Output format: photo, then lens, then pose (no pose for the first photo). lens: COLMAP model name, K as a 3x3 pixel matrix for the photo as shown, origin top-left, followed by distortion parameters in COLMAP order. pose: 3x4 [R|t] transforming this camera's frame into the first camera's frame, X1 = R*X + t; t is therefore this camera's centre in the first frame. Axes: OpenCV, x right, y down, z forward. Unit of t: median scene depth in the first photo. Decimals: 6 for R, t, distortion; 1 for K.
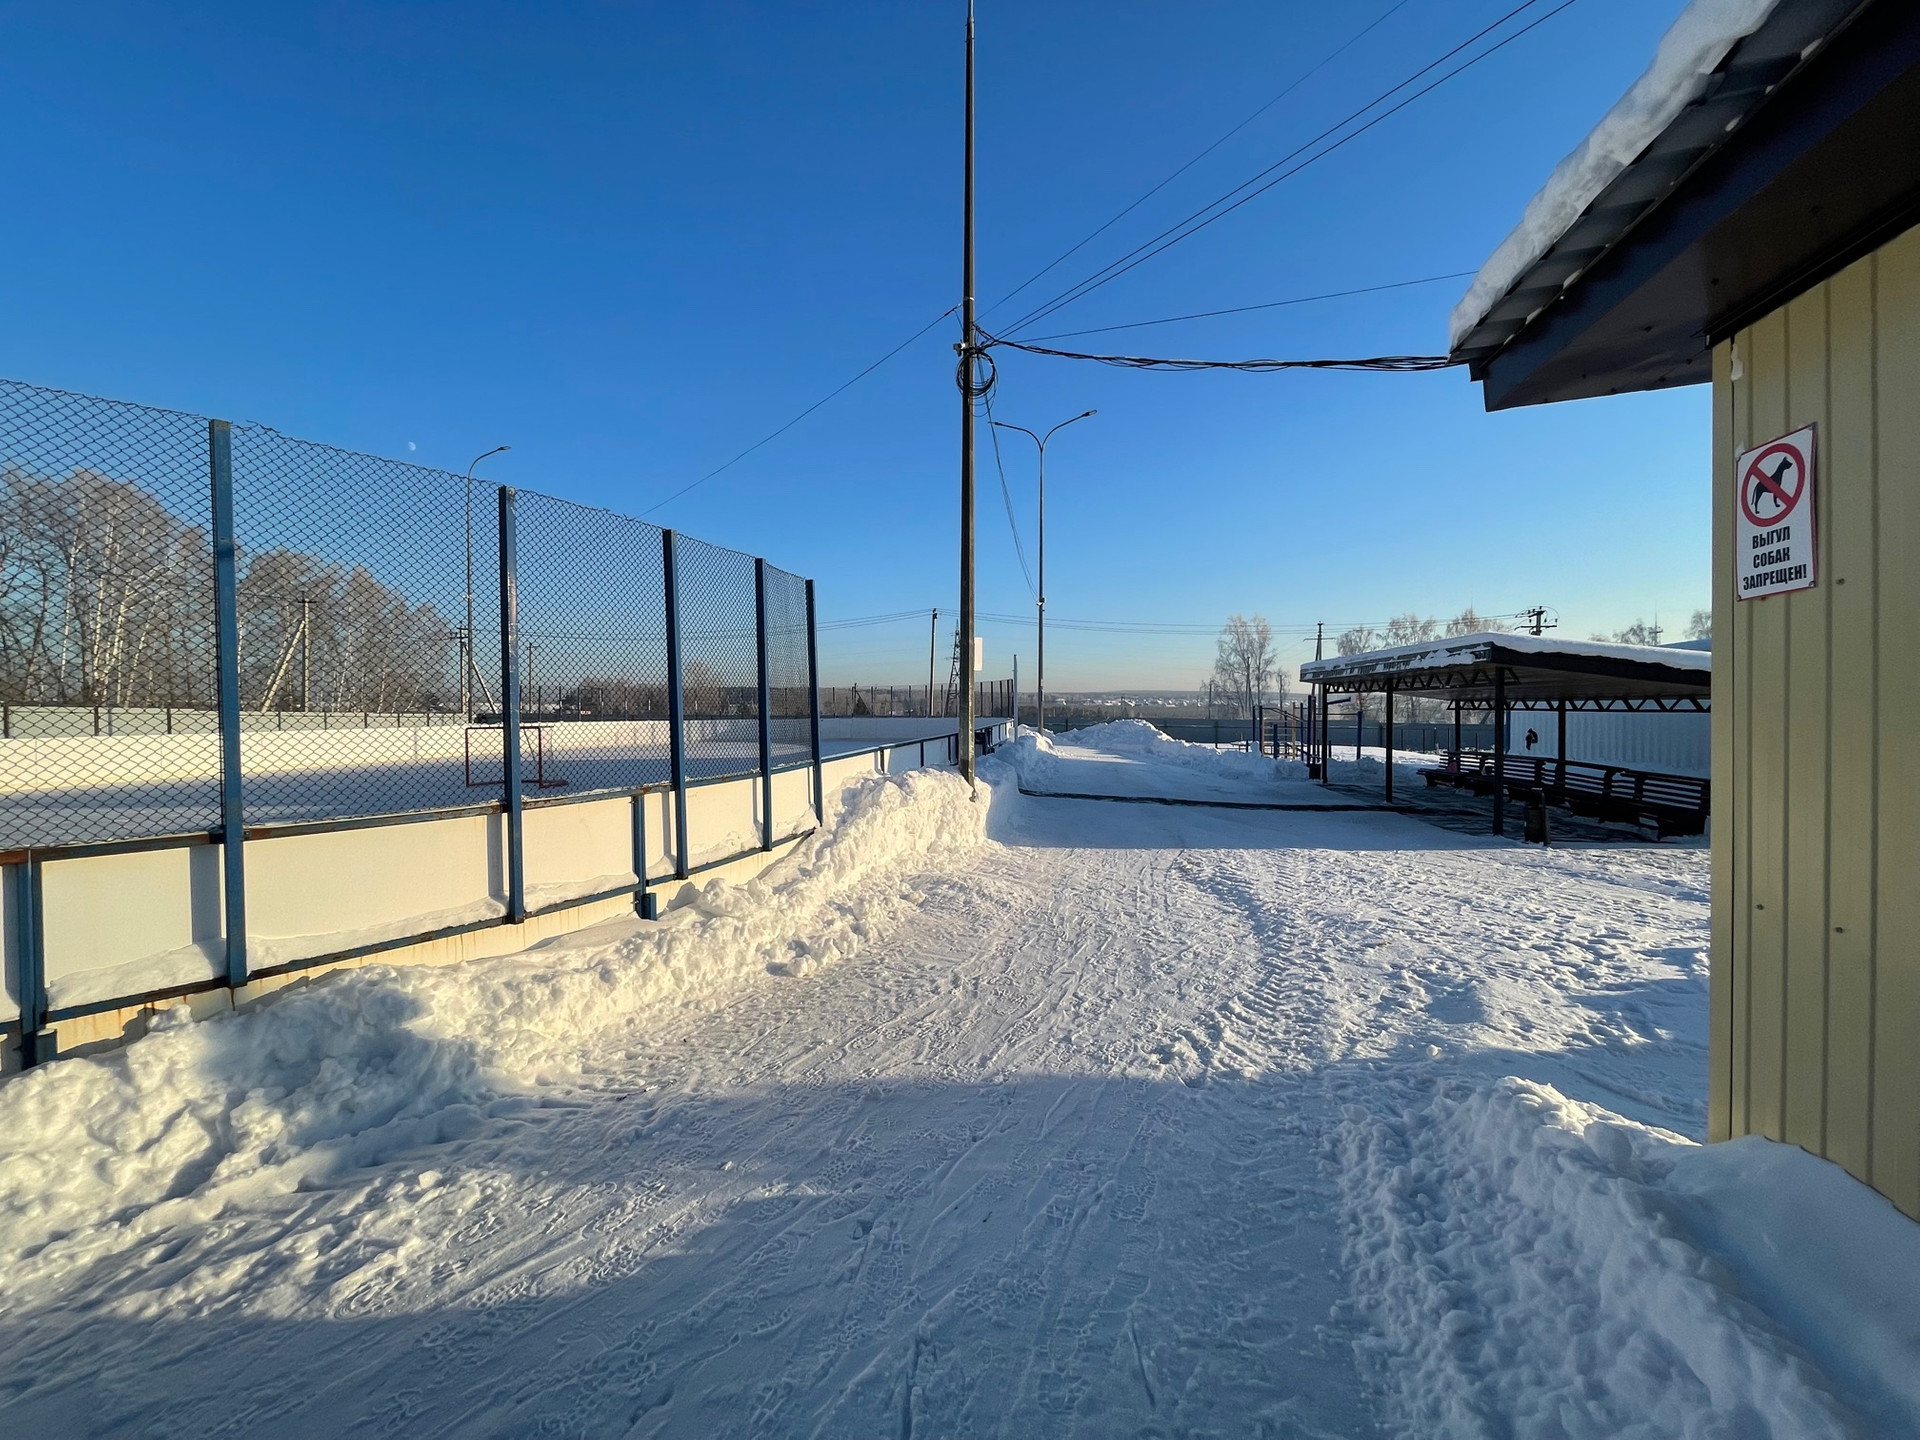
lens RADIAL K [[772.4, 0, 949.6], [0, 772.4, 709.6], [0, 0, 1]] dist [0.001467, 0.001256]
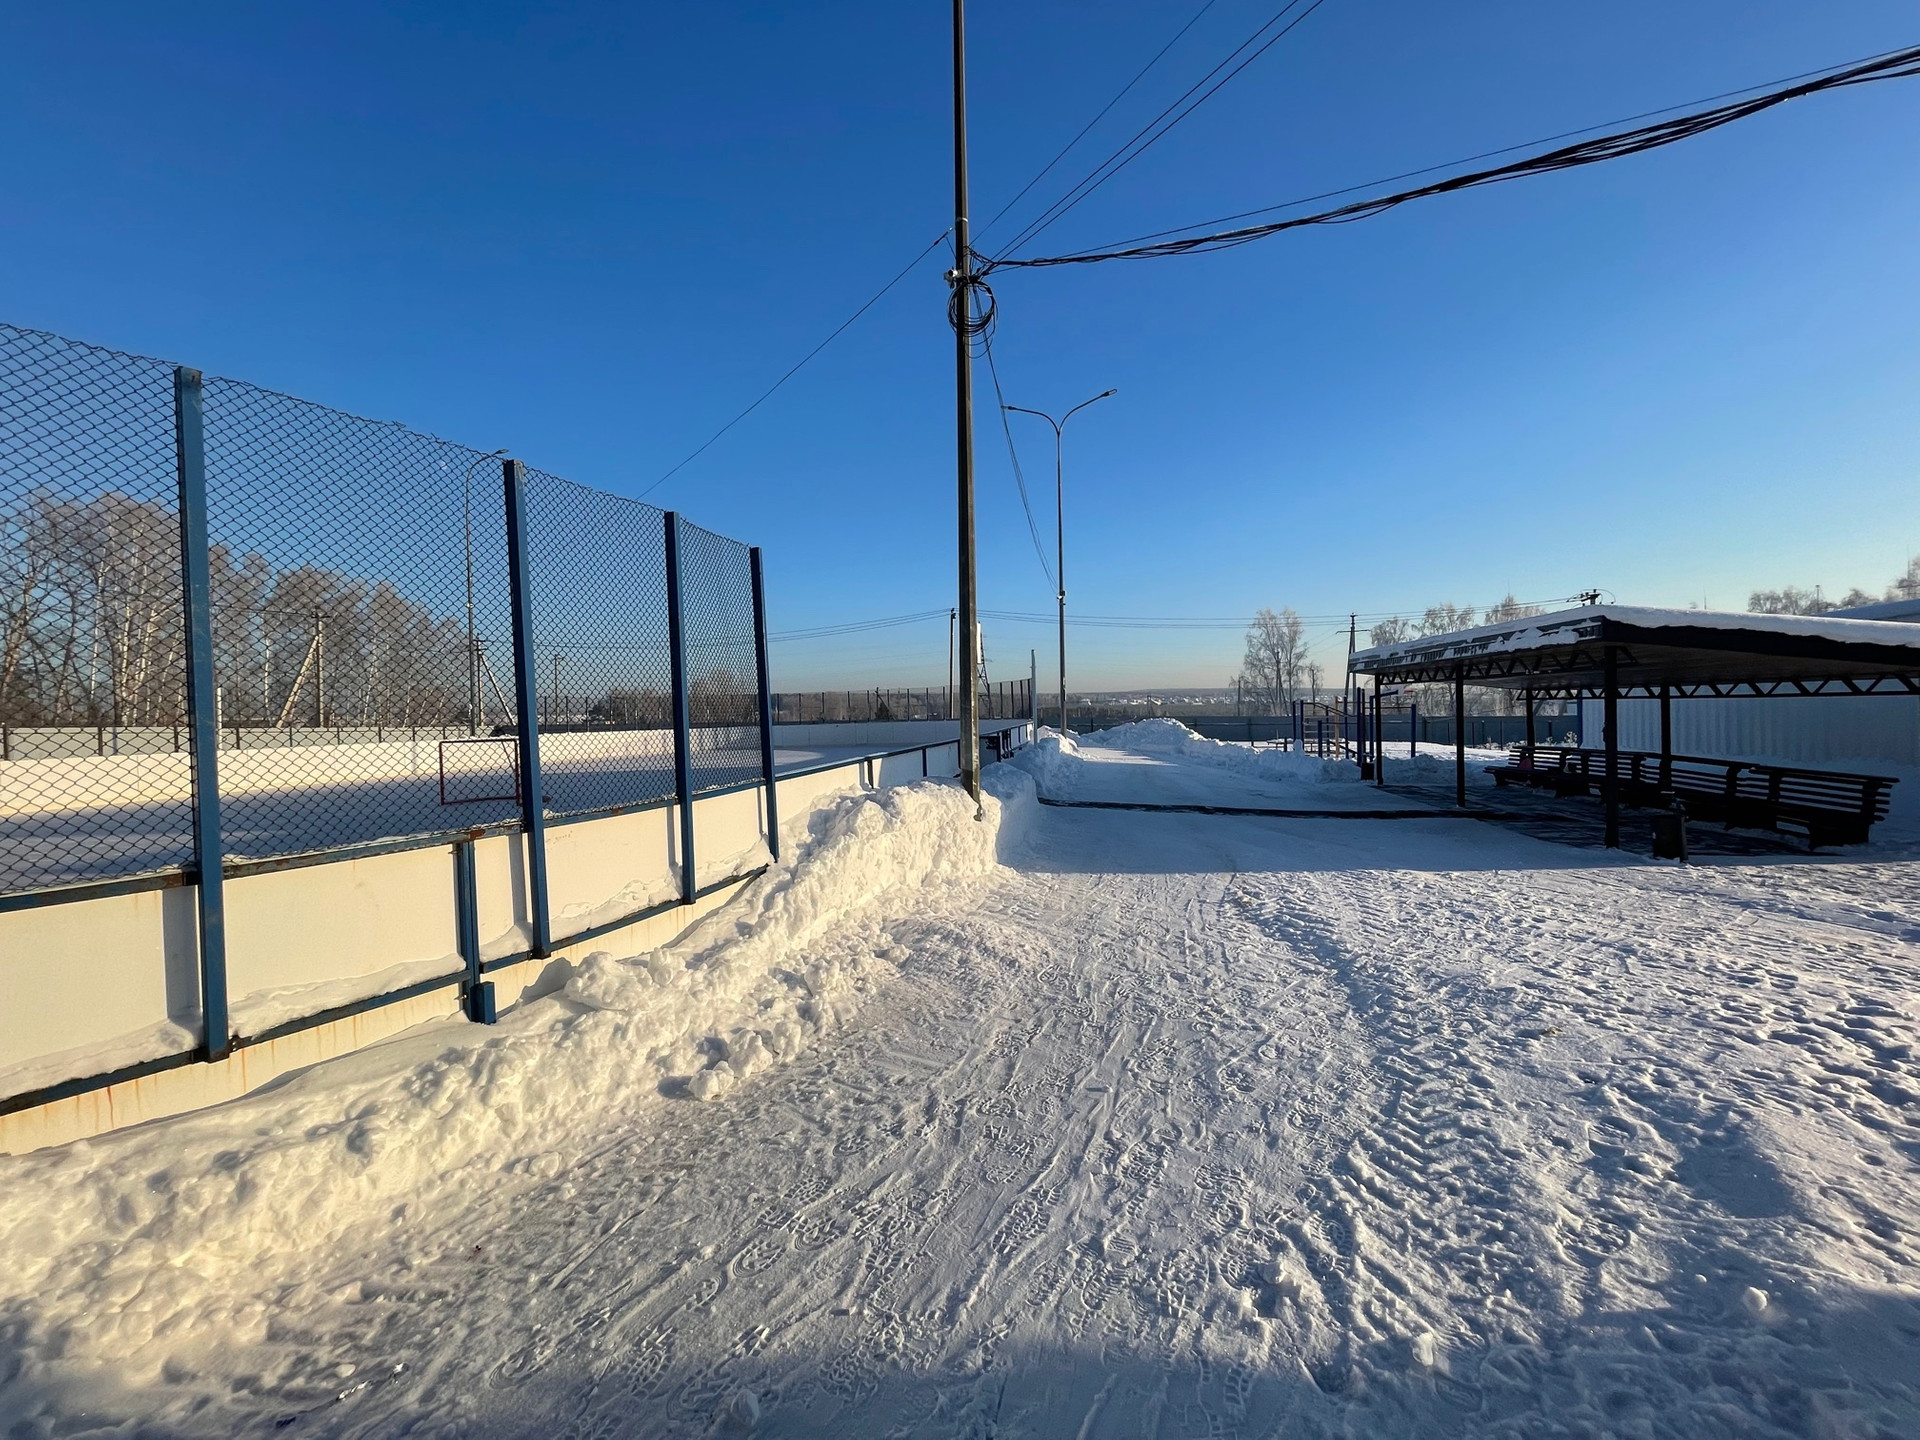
lens RADIAL K [[772.4, 0, 948.7], [0, 772.4, 708.9], [0, 0, 1]] dist [0.001467, 0.001256]
pose [[0.999239, -0.020592, -0.033113, 0.052071], [0.020439, 0.999779, -0.004948, 0.004446], [0.033208, 0.004267, 0.999439, 0.310313]]
